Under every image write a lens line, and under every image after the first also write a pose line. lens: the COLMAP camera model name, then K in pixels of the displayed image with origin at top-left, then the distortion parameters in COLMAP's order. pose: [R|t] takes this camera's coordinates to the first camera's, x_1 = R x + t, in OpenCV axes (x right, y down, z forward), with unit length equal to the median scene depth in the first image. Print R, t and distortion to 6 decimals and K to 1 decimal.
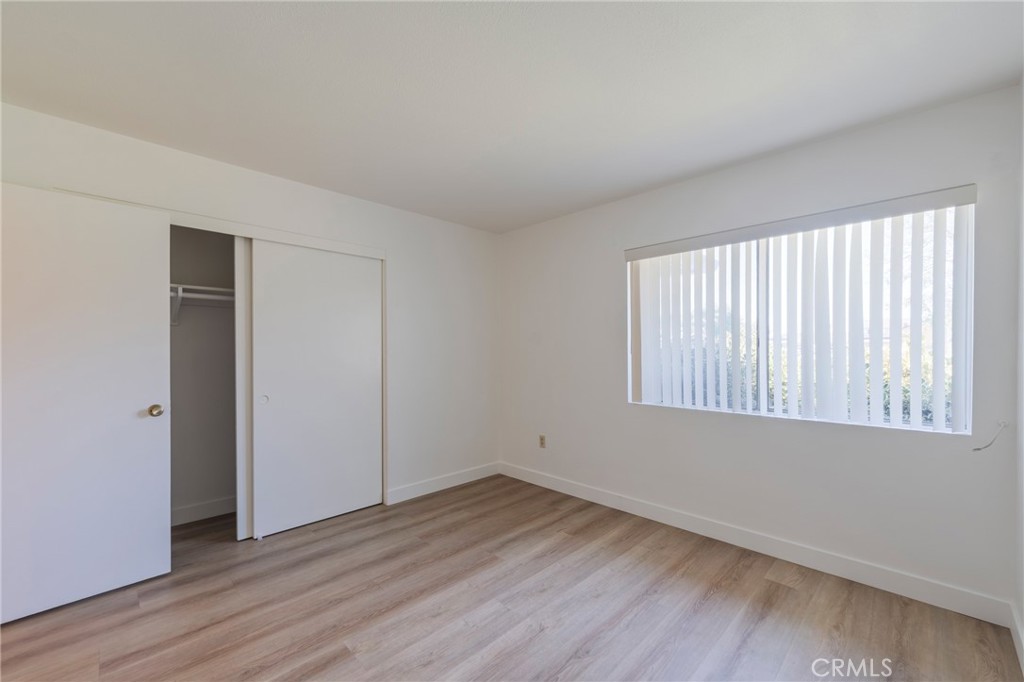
lens RADIAL K [[418.2, 0, 513.3], [0, 418.2, 348.6], [0, 0, 1]] dist [0.003729, -0.002005]
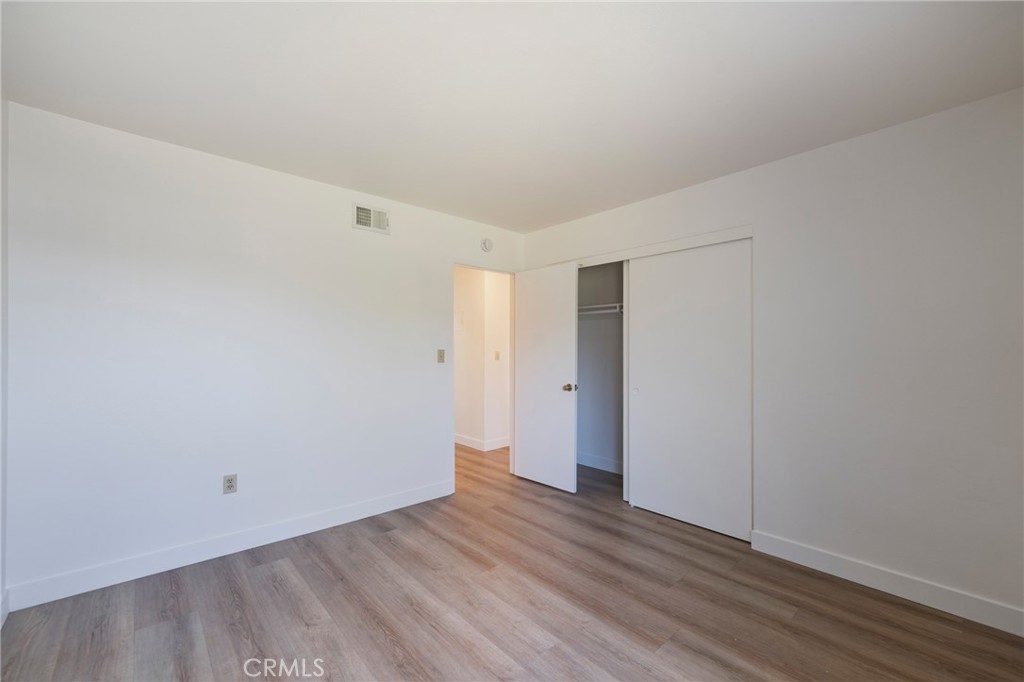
lens RADIAL K [[418.2, 0, 513.5], [0, 418.2, 341.4], [0, 0, 1]] dist [0.003729, -0.002005]
pose [[-0.057194, -0.020472, -0.998153, 0.663733], [-0.001248, 0.999790, -0.020434, 0.003494], [0.998362, 0.000077, -0.057207, 0.768290]]
